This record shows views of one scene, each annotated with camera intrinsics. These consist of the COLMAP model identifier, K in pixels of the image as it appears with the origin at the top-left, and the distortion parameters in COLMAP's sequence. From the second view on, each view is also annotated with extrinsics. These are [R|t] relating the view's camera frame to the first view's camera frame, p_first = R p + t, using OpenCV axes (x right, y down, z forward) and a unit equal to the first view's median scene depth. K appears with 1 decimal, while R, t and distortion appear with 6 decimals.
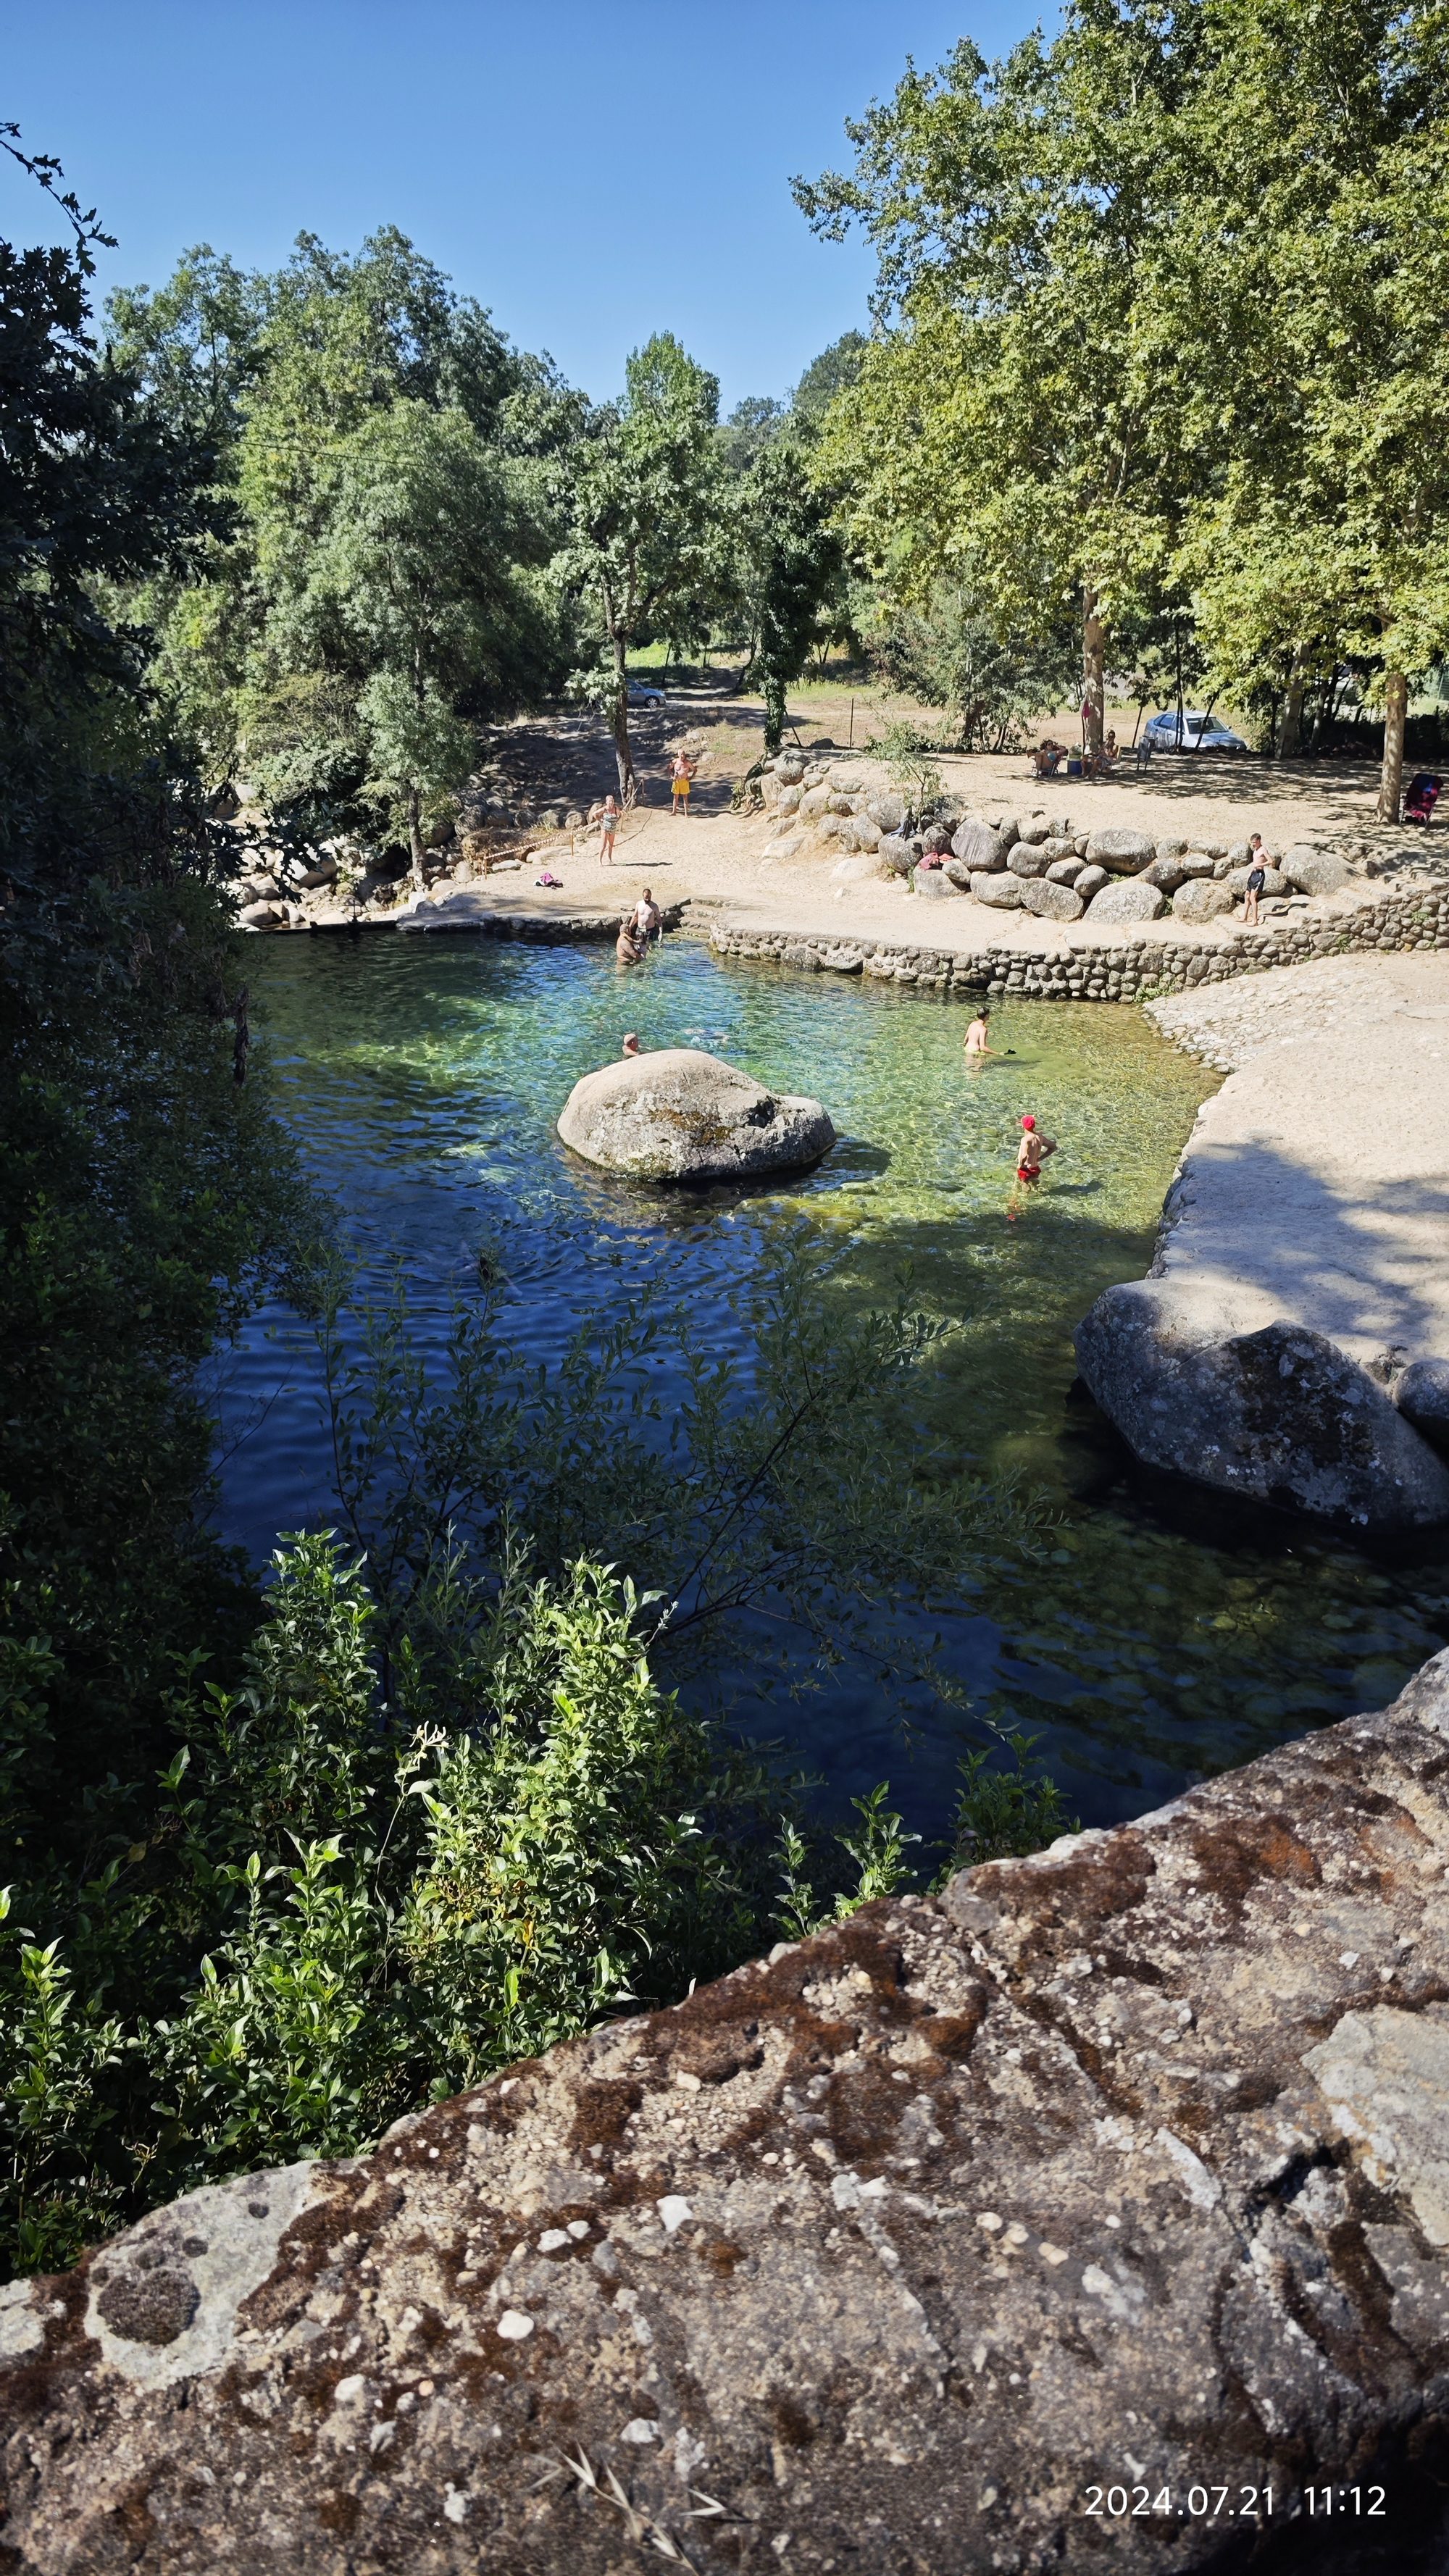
lens RADIAL K [[1735.8, 0, 731.6], [0, 1735.8, 1291.7], [0, 0, 1]] dist [0.005758, -0.002940]
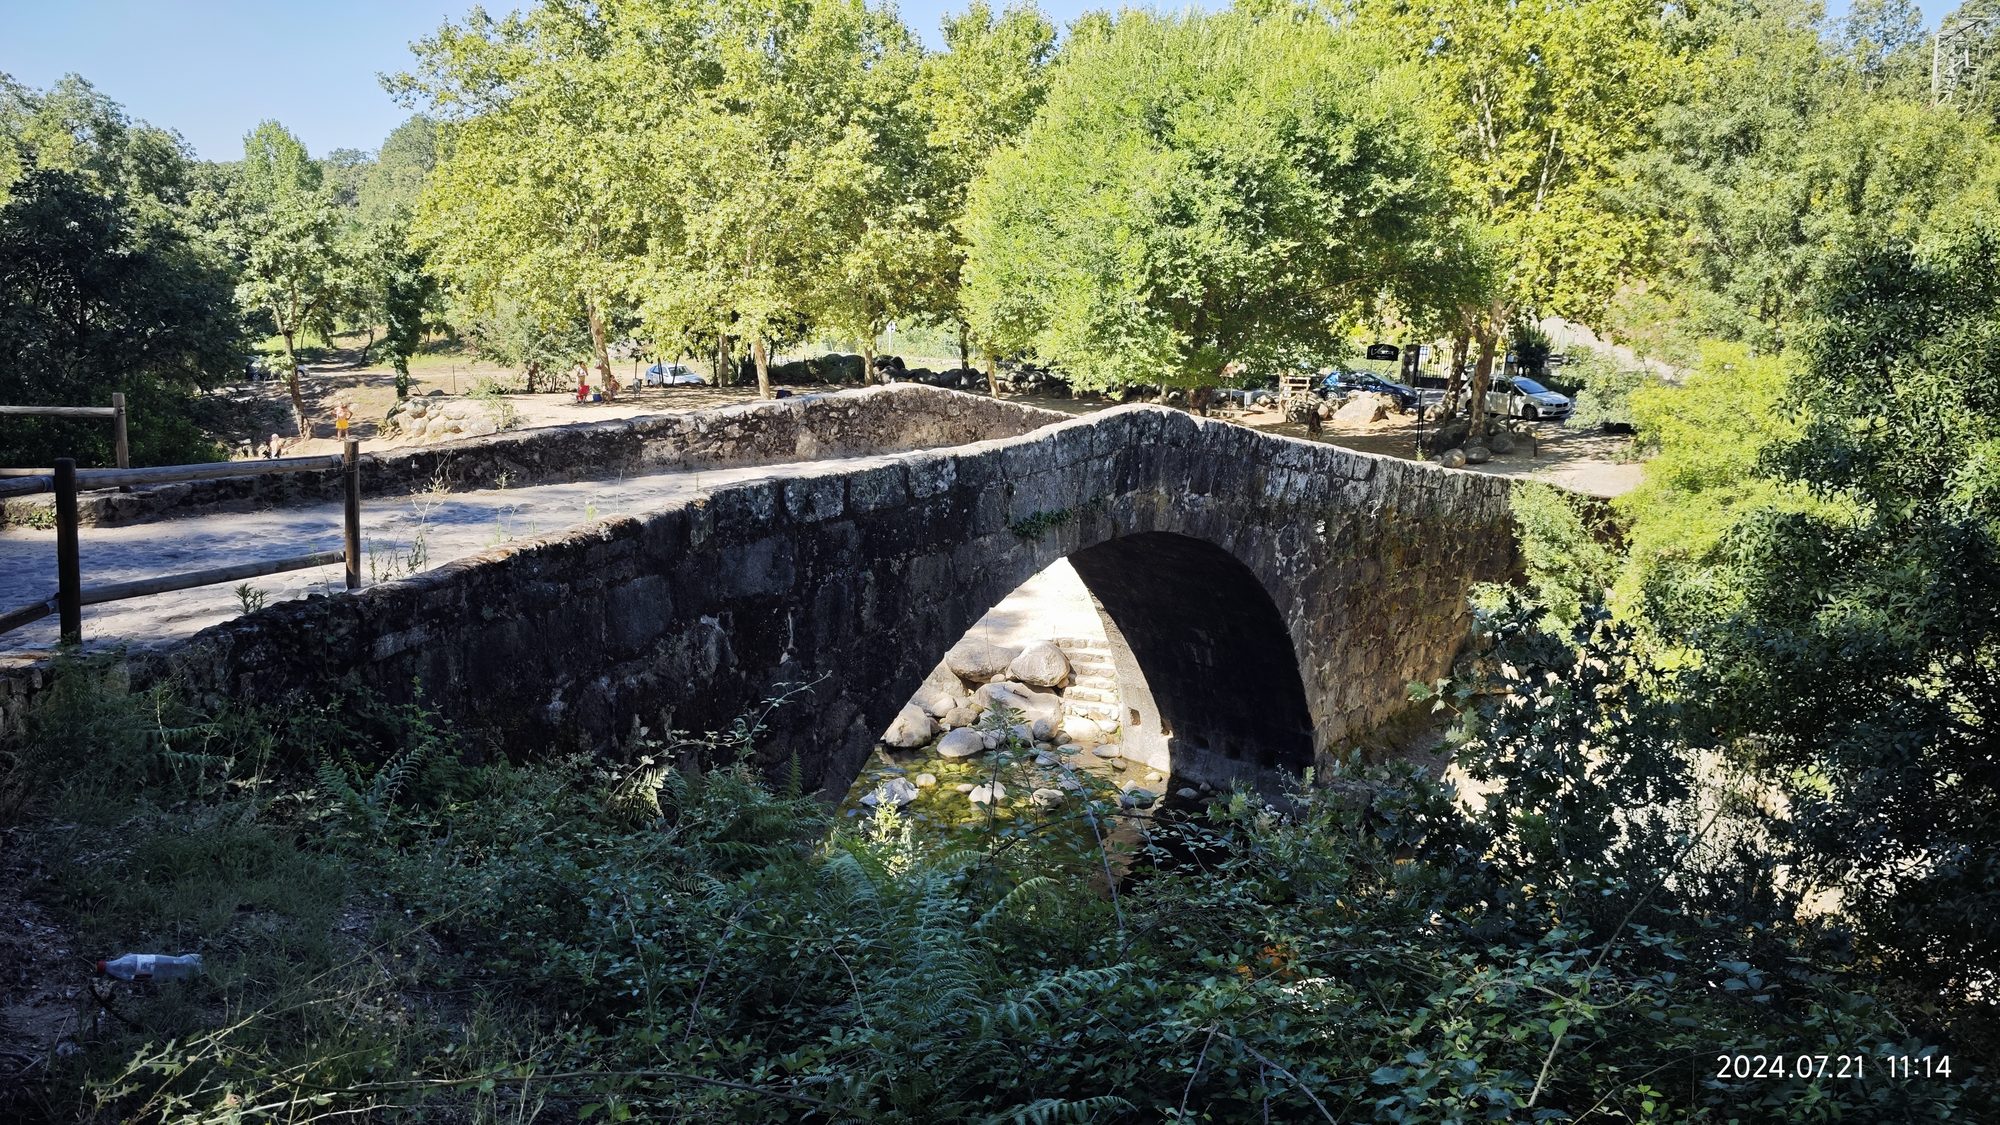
lens RADIAL K [[1347.6, 0, 1002.0], [0, 1347.6, 555.4], [0, 0, 1]] dist [0.005758, -0.002940]
pose [[0.899728, -0.105797, 0.423435, -0.021525], [0.180243, 0.973649, -0.139714, 0.100701], [-0.397496, 0.202025, 0.895088, -0.298821]]
